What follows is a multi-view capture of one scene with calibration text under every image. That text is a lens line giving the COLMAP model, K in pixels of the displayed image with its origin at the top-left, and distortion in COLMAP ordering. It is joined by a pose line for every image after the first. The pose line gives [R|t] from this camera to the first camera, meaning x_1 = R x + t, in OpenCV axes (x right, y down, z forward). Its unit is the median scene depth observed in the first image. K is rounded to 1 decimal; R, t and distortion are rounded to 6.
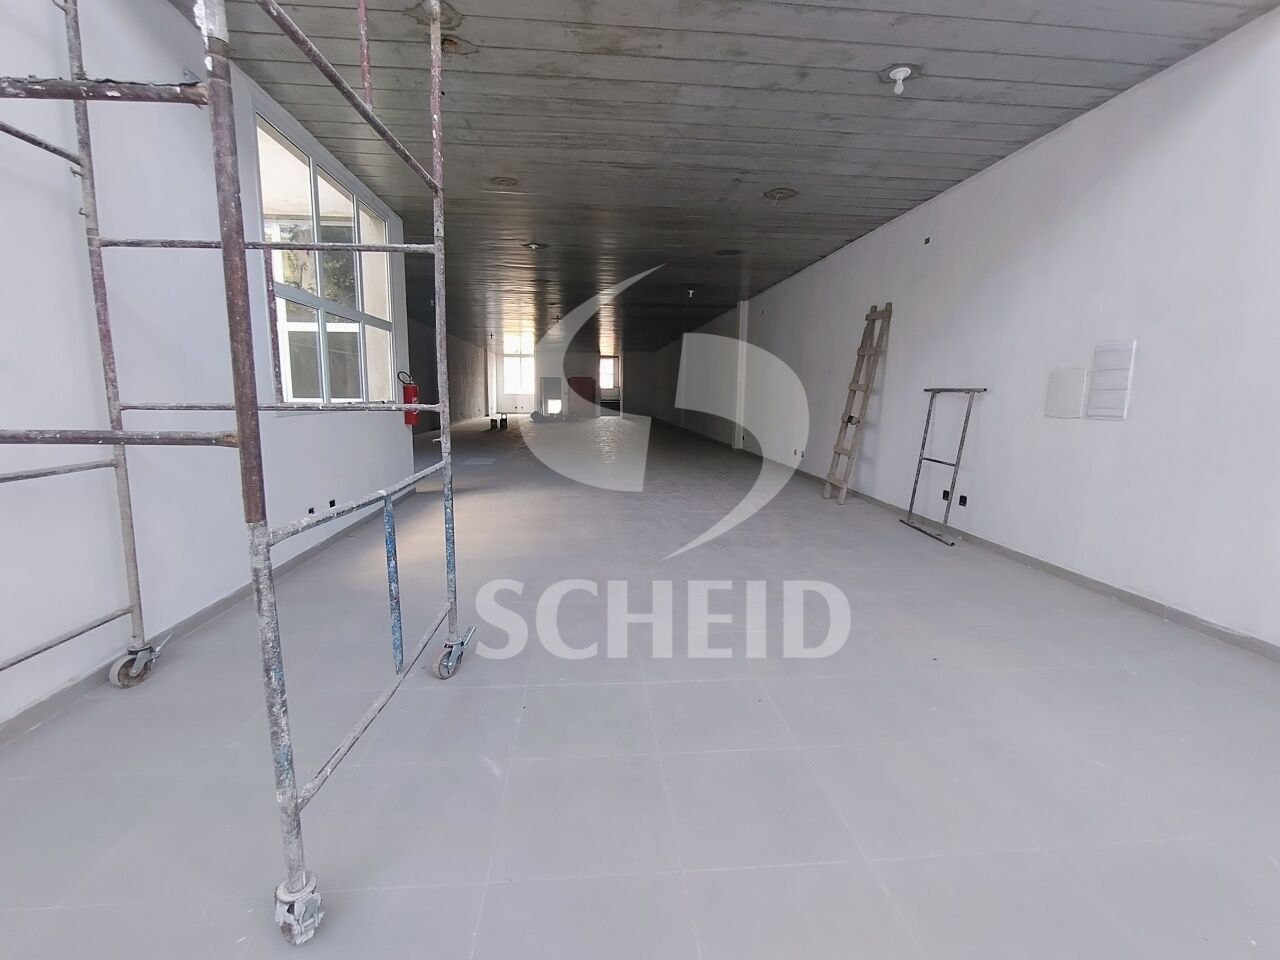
lens RADIAL K [[582.9, 0, 636.8], [0, 582.9, 478.6], [0, 0, 1]] dist [-0.004339, 0.000712]
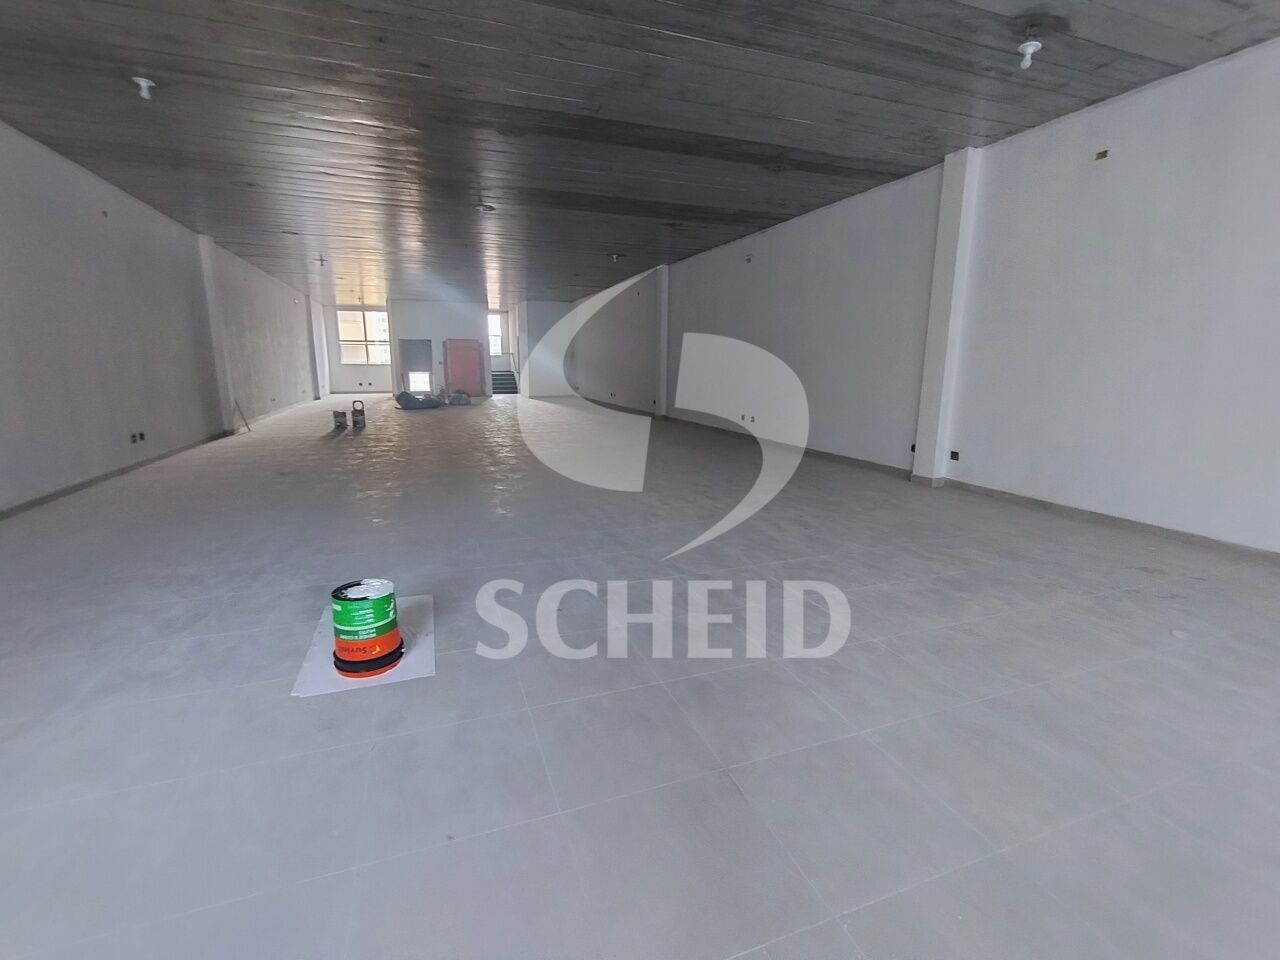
lens RADIAL K [[582.9, 0, 636.8], [0, 582.9, 478.6], [0, 0, 1]] dist [-0.004339, 0.000712]
pose [[0.965168, -0.060178, 0.254615, -0.429852], [0.046477, 0.997146, 0.059495, -0.213351], [-0.257468, -0.045589, 0.965211, 1.433726]]
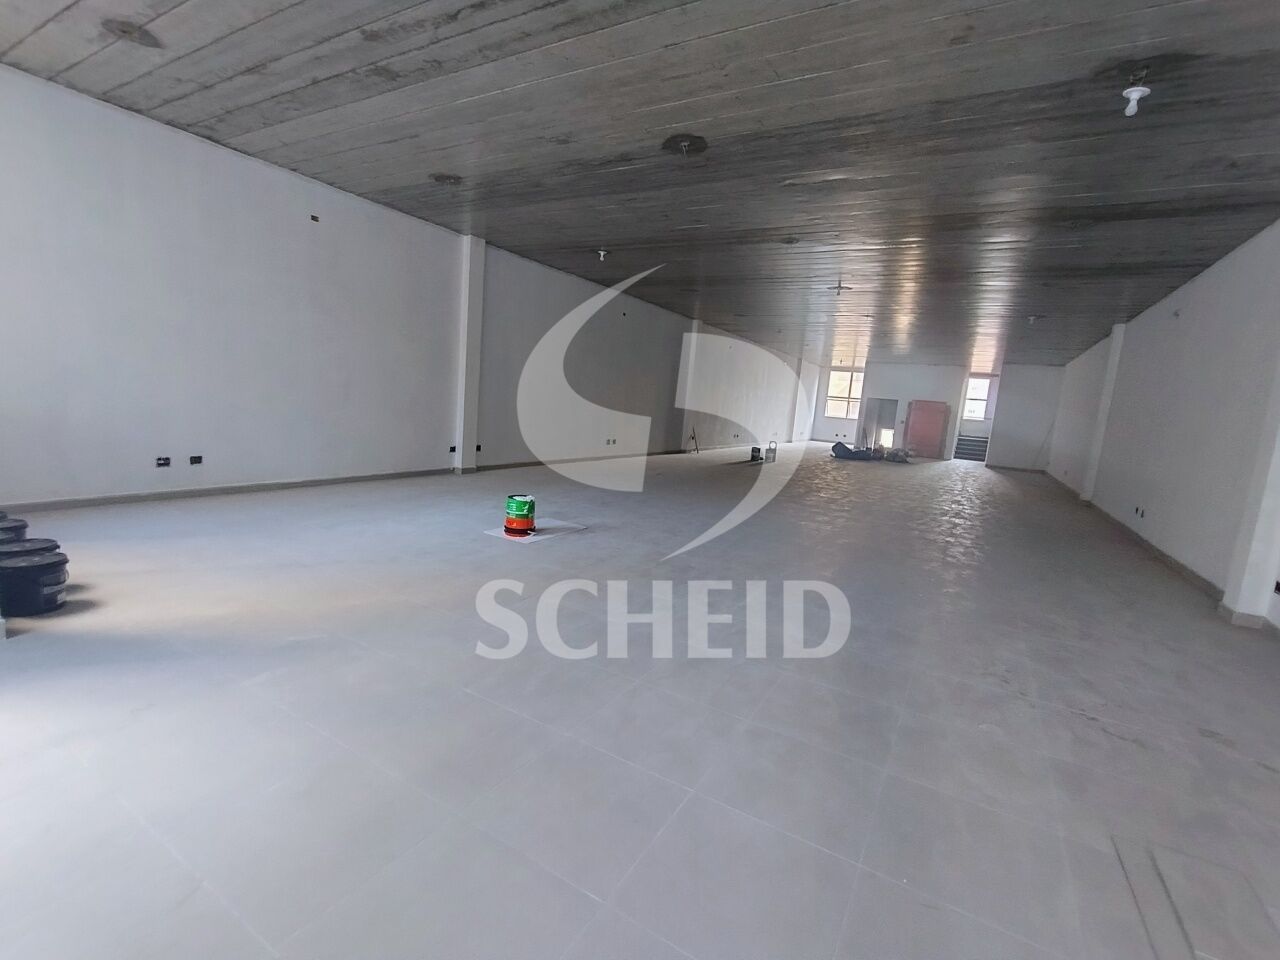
lens RADIAL K [[582.9, 0, 636.8], [0, 582.9, 478.6], [0, 0, 1]] dist [-0.004339, 0.000712]
pose [[0.810276, 0.133883, -0.570550, 0.167729], [-0.155884, 0.987721, 0.010394, -0.181160], [0.564936, 0.080517, 0.821197, 1.240652]]
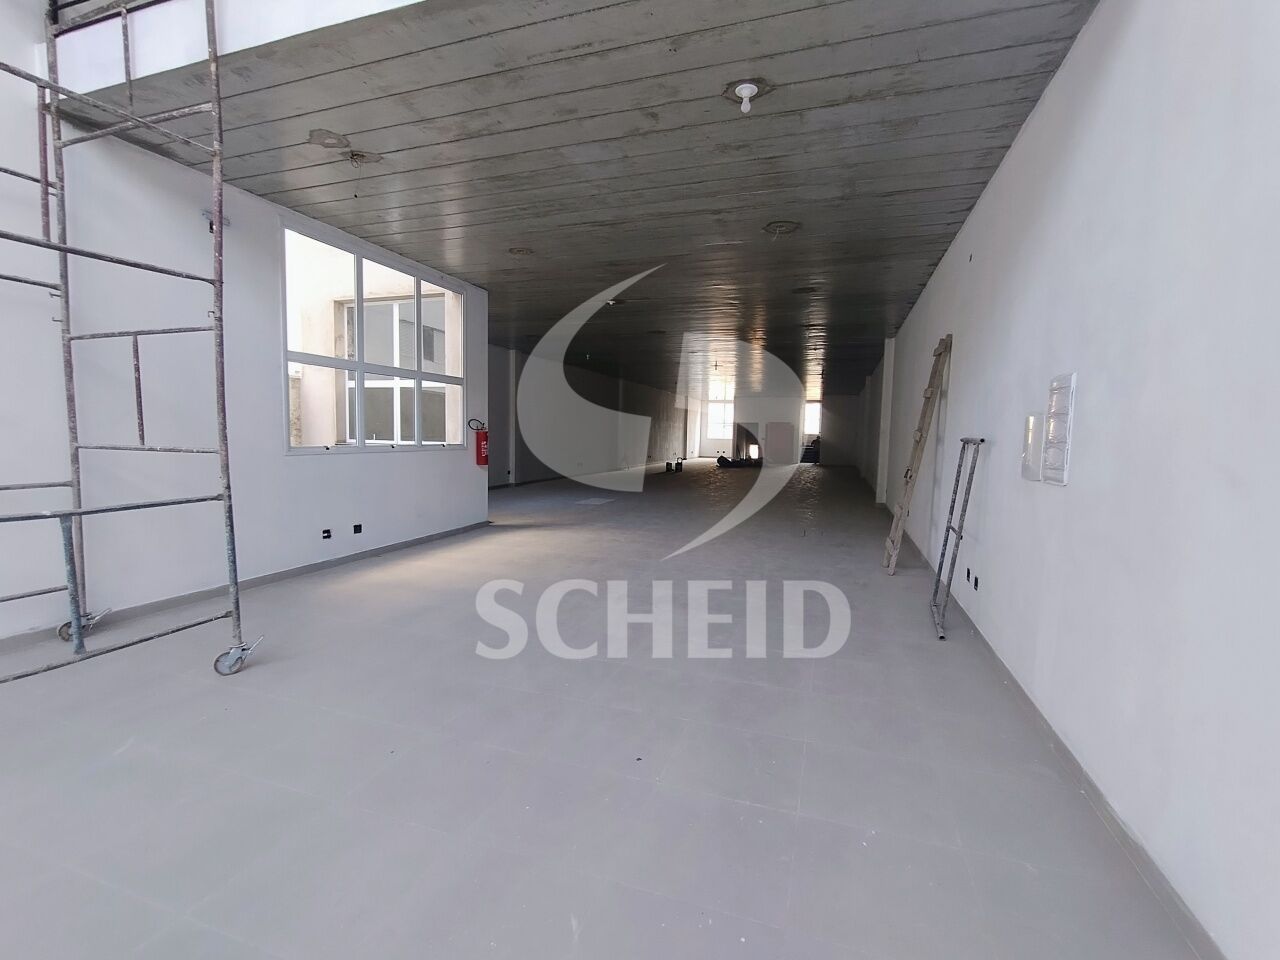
lens RADIAL K [[582.9, 0, 636.8], [0, 582.9, 478.6], [0, 0, 1]] dist [-0.004339, 0.000712]
pose [[0.912810, 0.037760, -0.406635, 0.462142], [-0.068377, 0.995792, -0.061021, -0.022609], [0.402619, 0.083505, 0.911551, 0.109005]]
